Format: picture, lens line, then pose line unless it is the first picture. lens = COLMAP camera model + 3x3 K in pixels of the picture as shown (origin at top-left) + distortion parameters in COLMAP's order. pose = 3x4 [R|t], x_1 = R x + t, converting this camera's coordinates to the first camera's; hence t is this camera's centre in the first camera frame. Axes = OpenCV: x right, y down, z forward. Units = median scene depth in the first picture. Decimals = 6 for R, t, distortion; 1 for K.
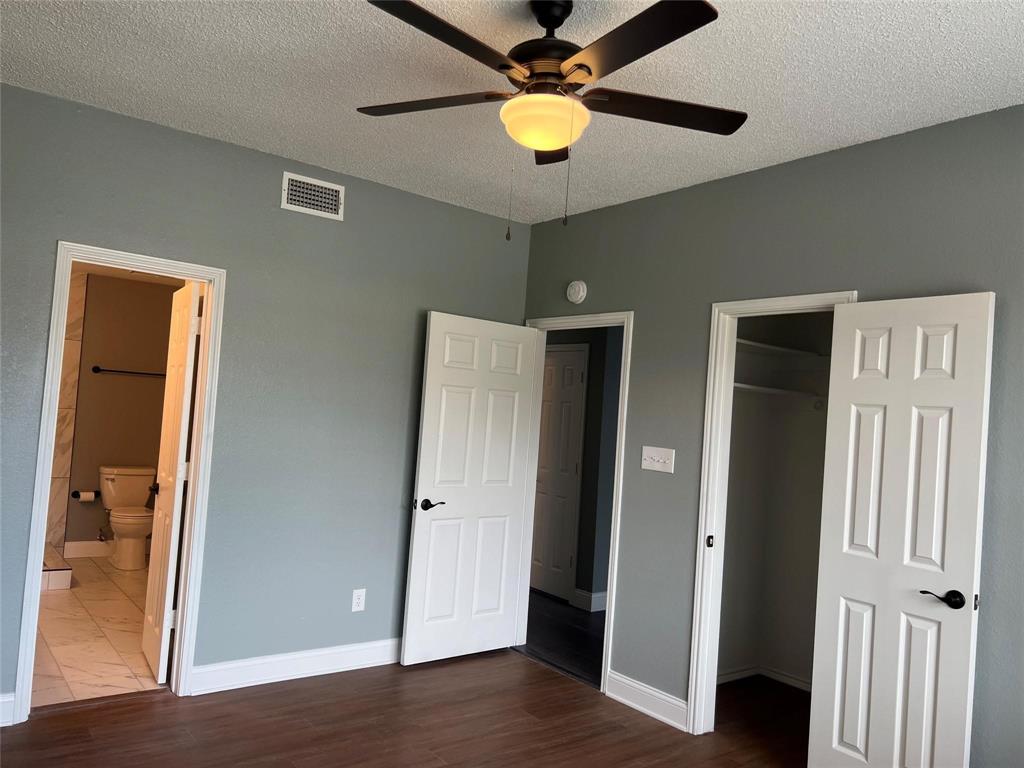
lens RADIAL K [[777.4, 0, 514.9], [0, 777.4, 385.2], [0, 0, 1]] dist [0.067251, -0.072270]
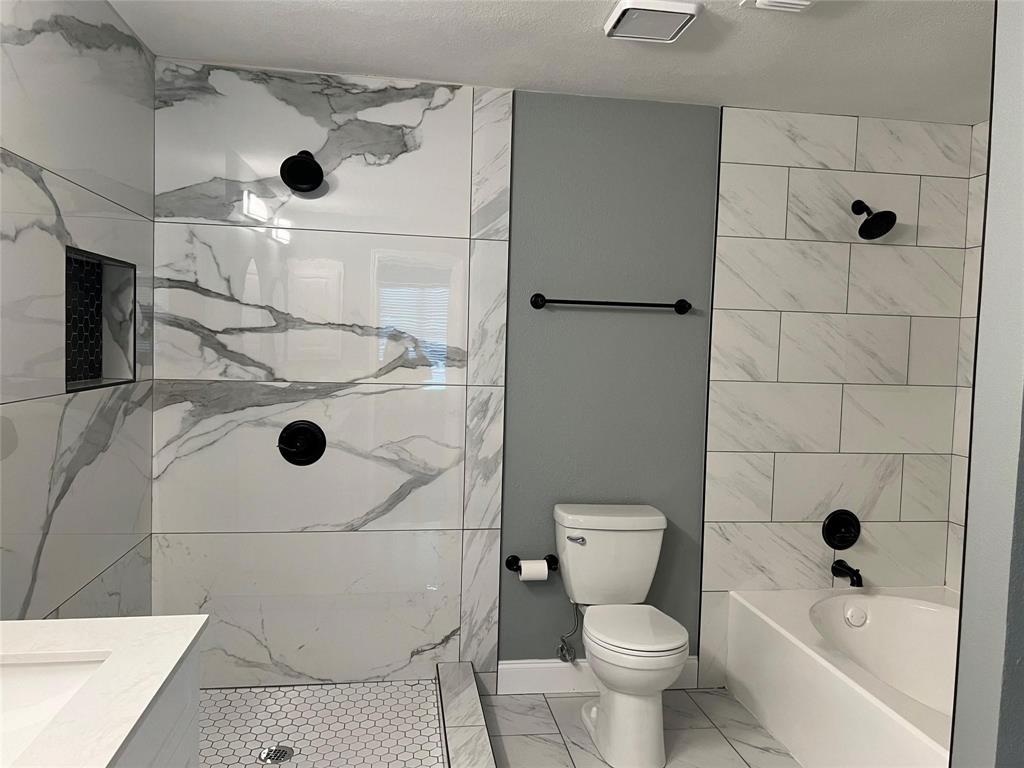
lens RADIAL K [[777.4, 0, 517.0], [0, 777.4, 385.9], [0, 0, 1]] dist [0.067251, -0.072270]
pose [[0.879016, -0.008812, -0.476710, -0.323940], [0.046149, 0.996707, 0.066670, -0.000732], [0.474553, -0.080603, 0.876529, 0.587035]]
